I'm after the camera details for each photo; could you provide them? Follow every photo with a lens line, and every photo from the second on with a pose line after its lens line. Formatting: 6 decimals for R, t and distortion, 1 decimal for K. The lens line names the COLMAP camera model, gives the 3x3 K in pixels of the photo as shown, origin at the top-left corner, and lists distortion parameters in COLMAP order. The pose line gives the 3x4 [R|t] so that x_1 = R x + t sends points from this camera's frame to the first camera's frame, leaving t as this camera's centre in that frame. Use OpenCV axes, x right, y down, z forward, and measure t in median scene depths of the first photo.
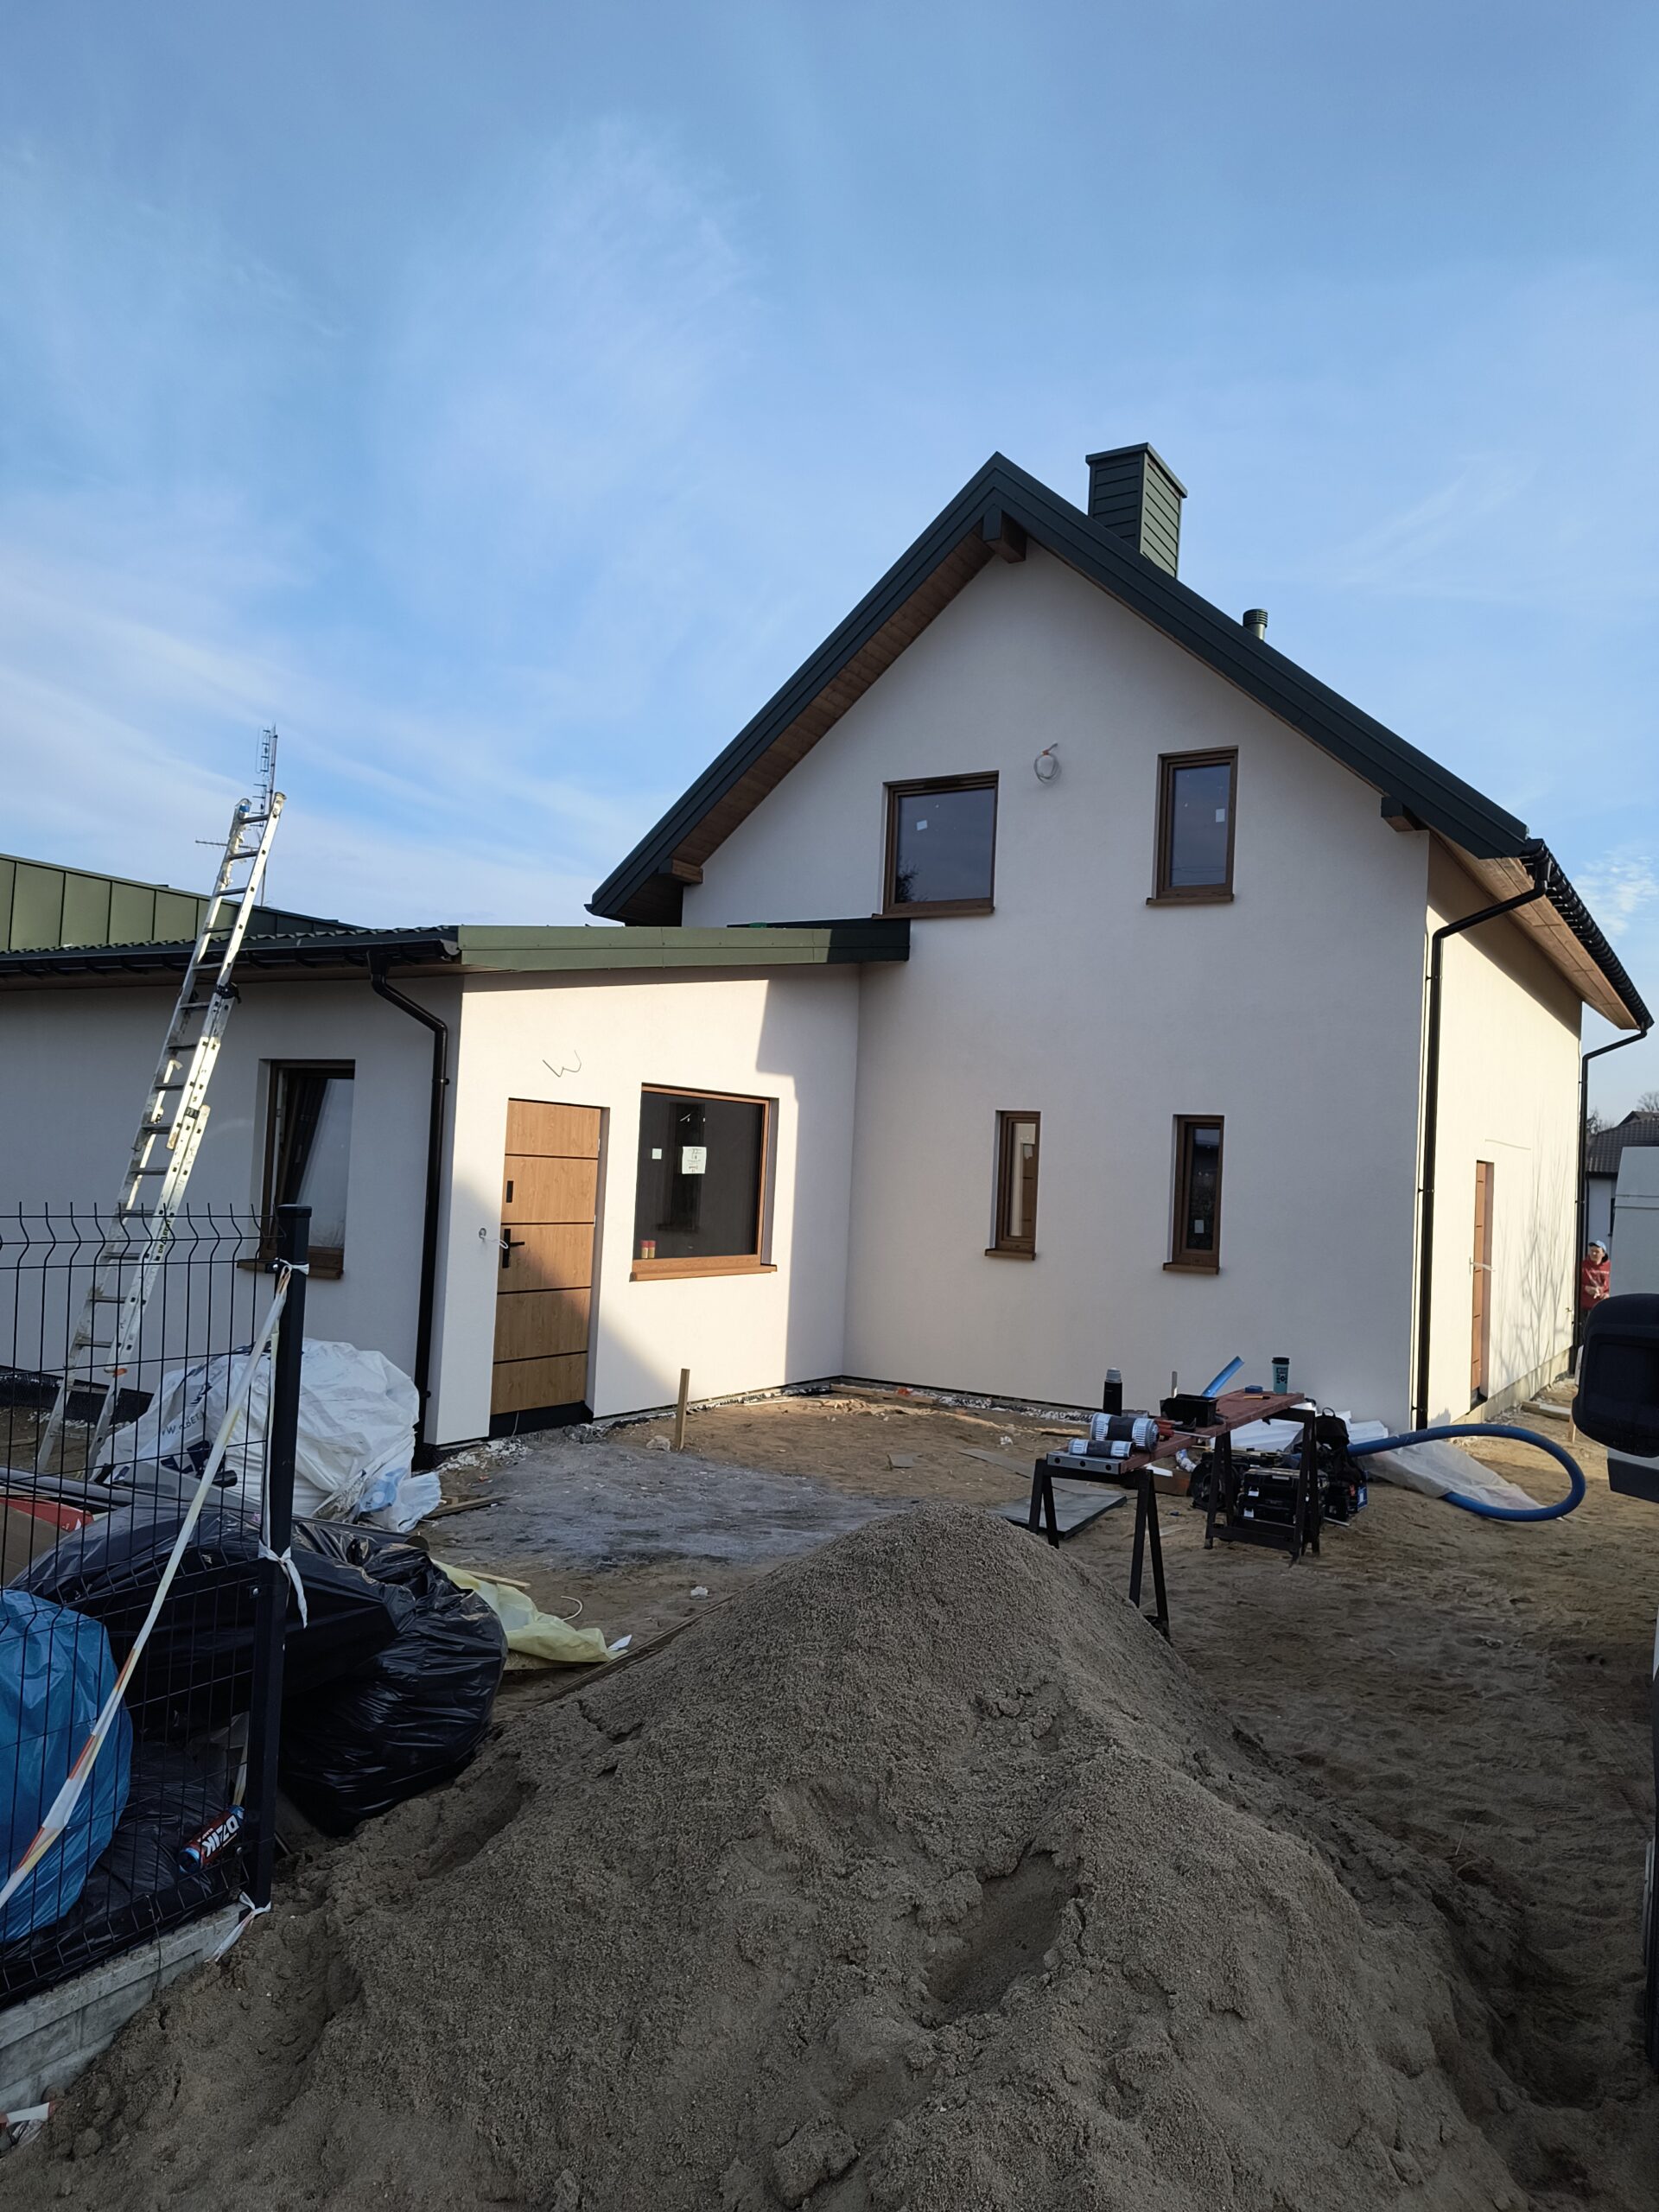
lens RADIAL K [[1517.7, 0, 876.3], [0, 1517.7, 1110.1], [0, 0, 1]] dist [0.061775, 0.002474]
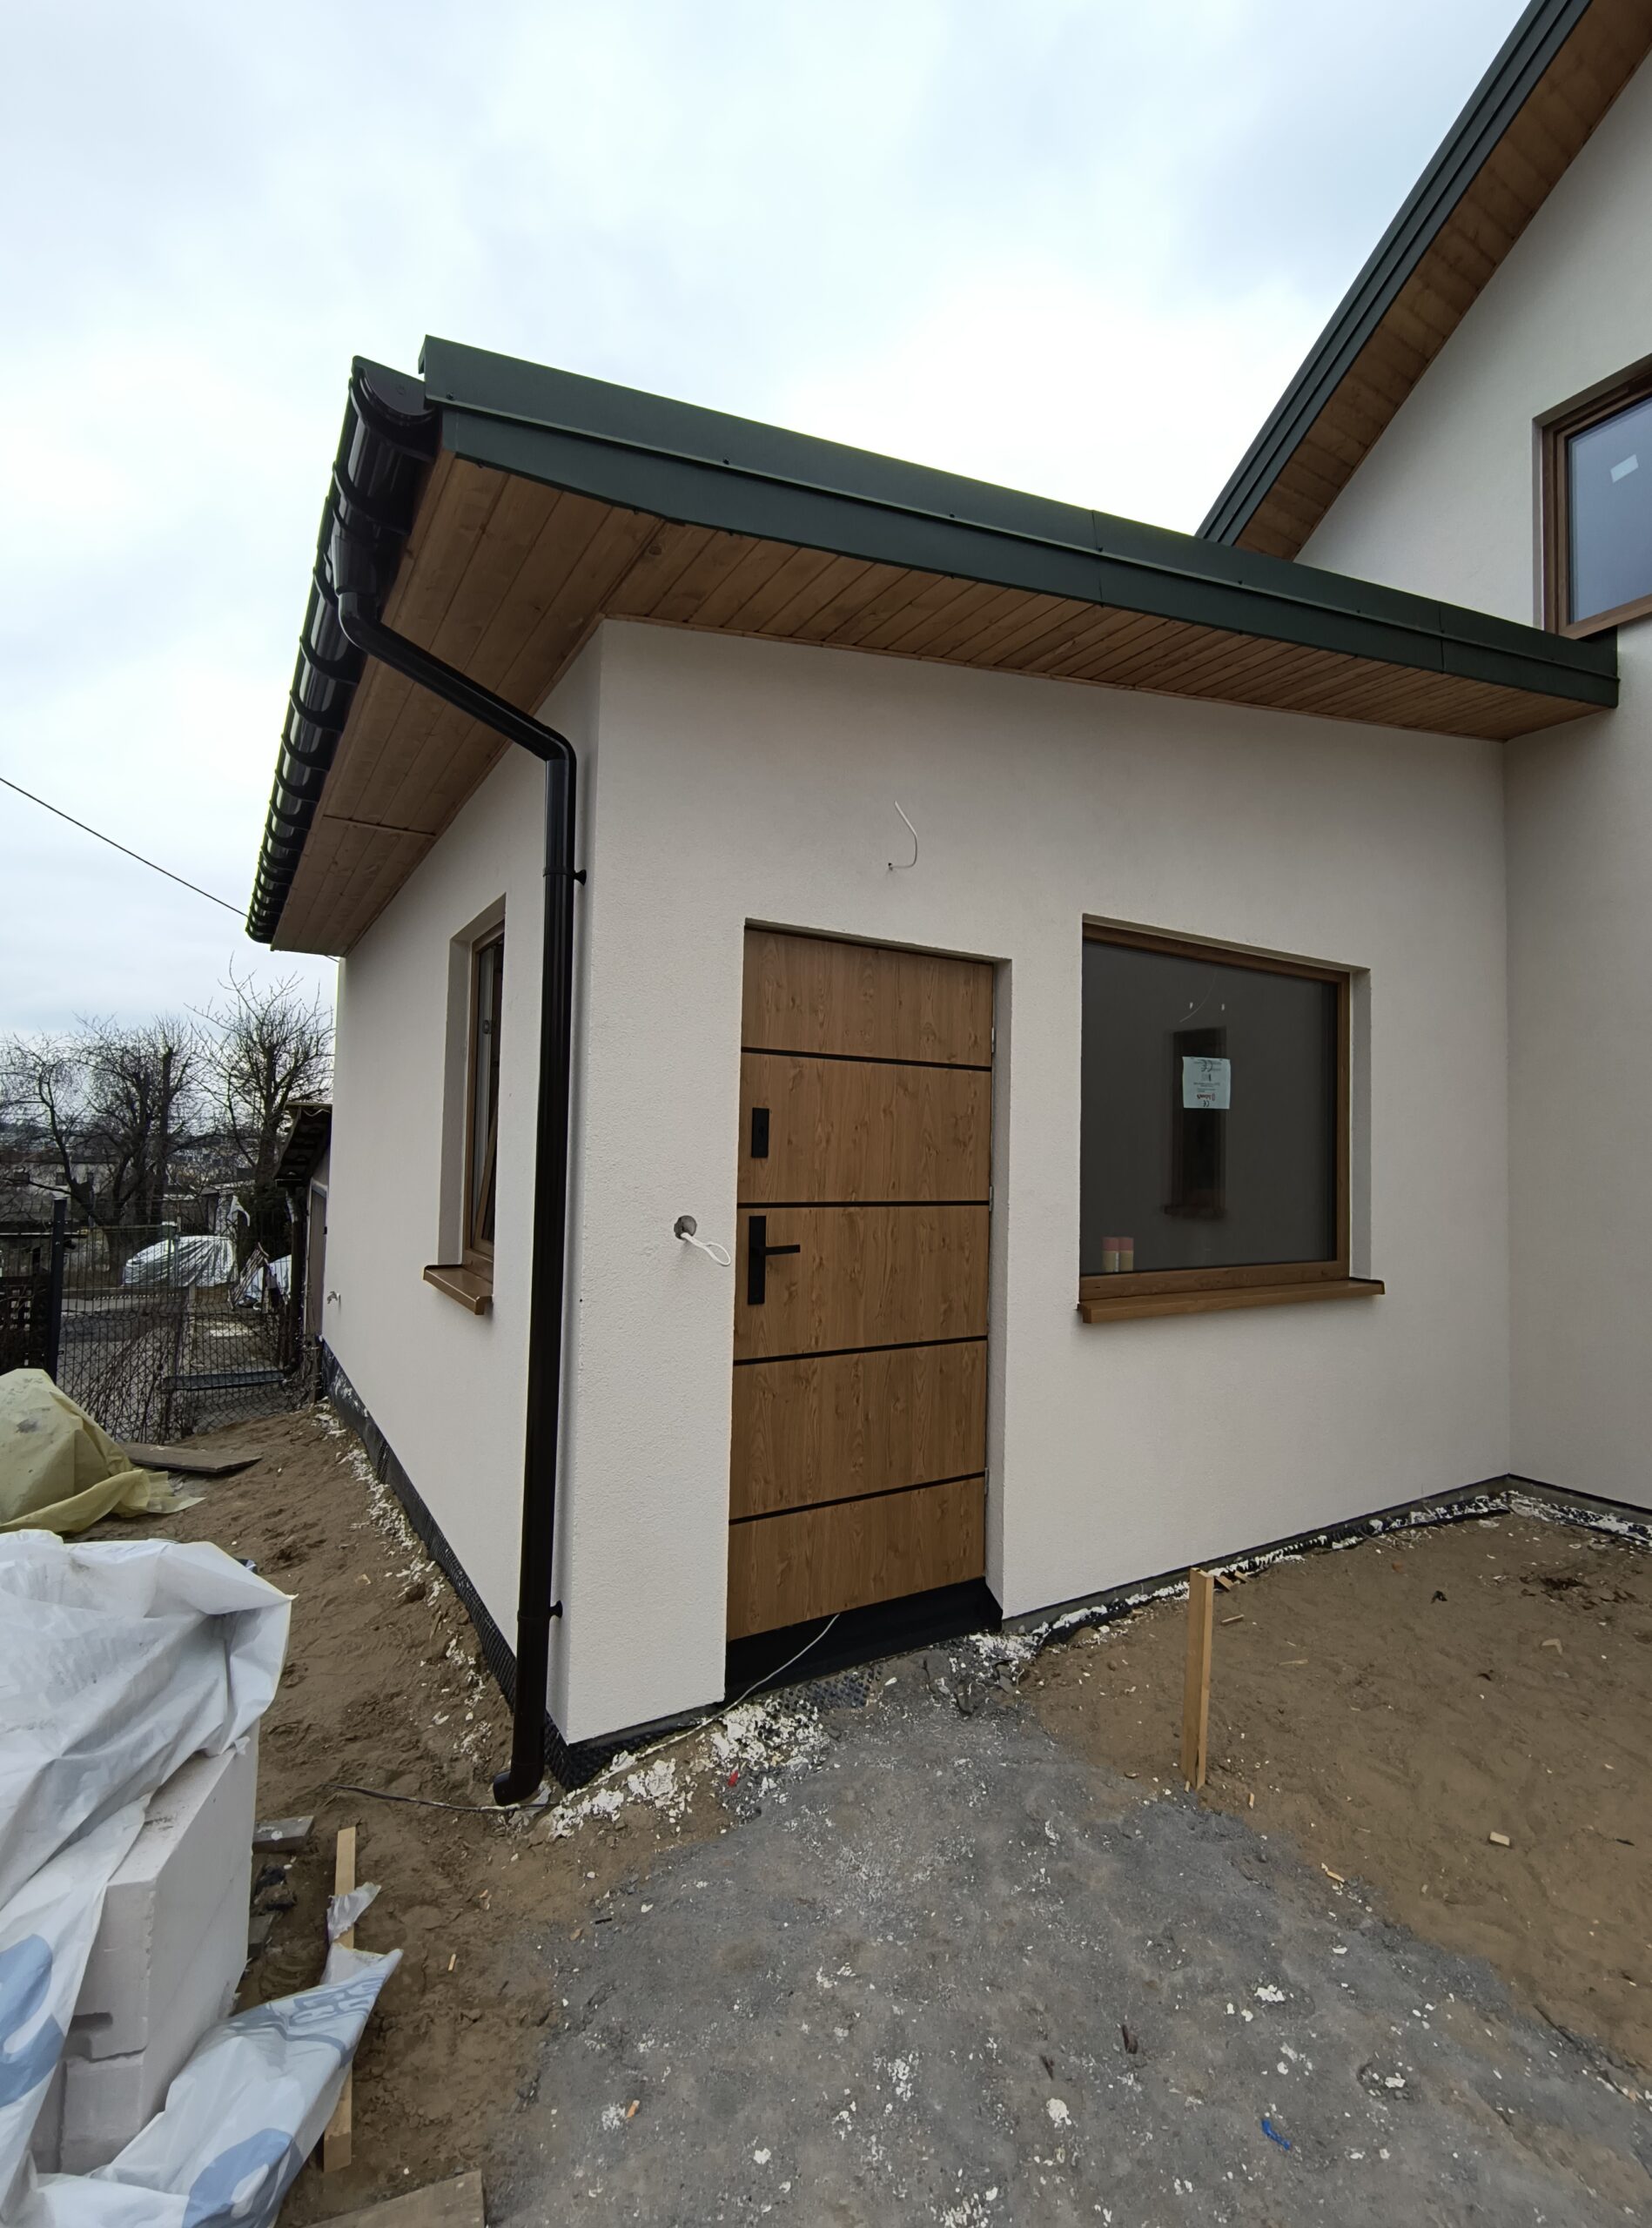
lens RADIAL K [[1030.6, 0, 827.2], [0, 1030.6, 1107.7], [0, 0, 1]] dist [0.009038, -0.004701]
pose [[0.884233, -0.048397, -0.464532, -0.069904], [0.039297, 0.998799, -0.029259, 0.046400], [0.465390, 0.007618, 0.885073, 0.620819]]
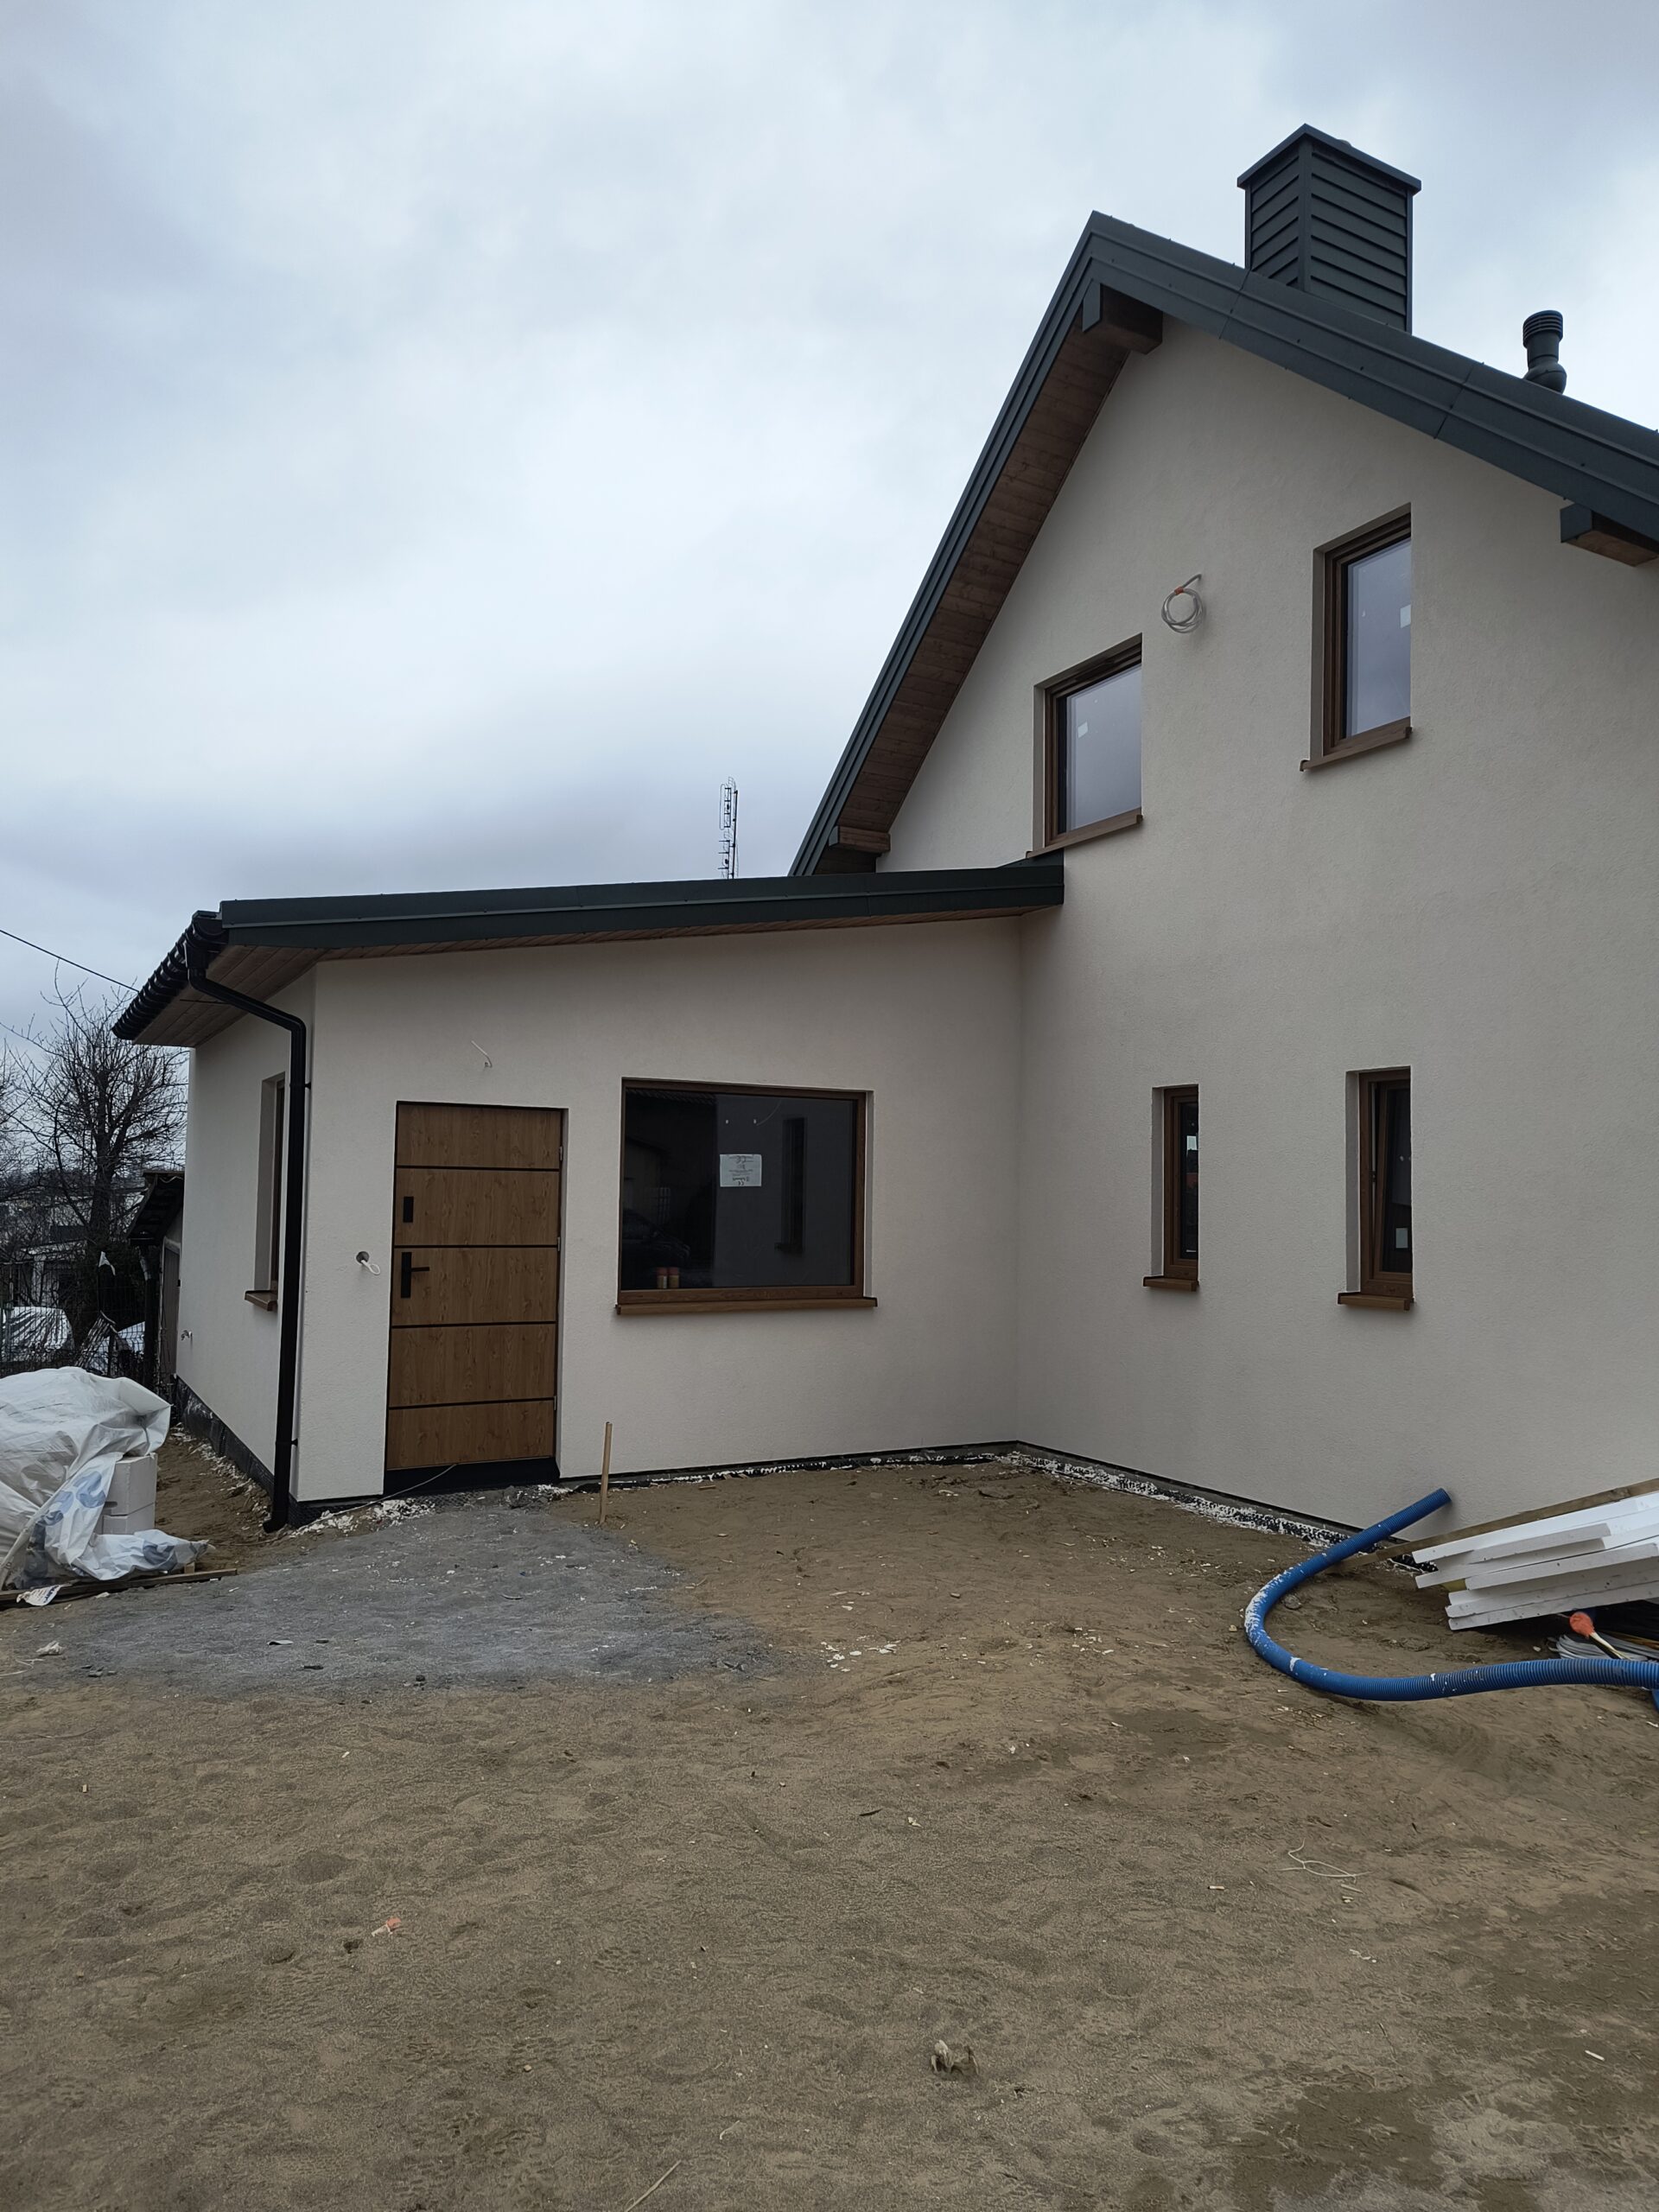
lens RADIAL K [[1508.6, 0, 857.1], [0, 1508.6, 1119.9], [0, 0, 1]] dist [0.068920, -0.069238]
pose [[0.869595, -0.058949, -0.490233, 0.338375], [0.046539, 0.998213, -0.037479, 0.039122], [0.491567, 0.009777, 0.870785, 0.314755]]
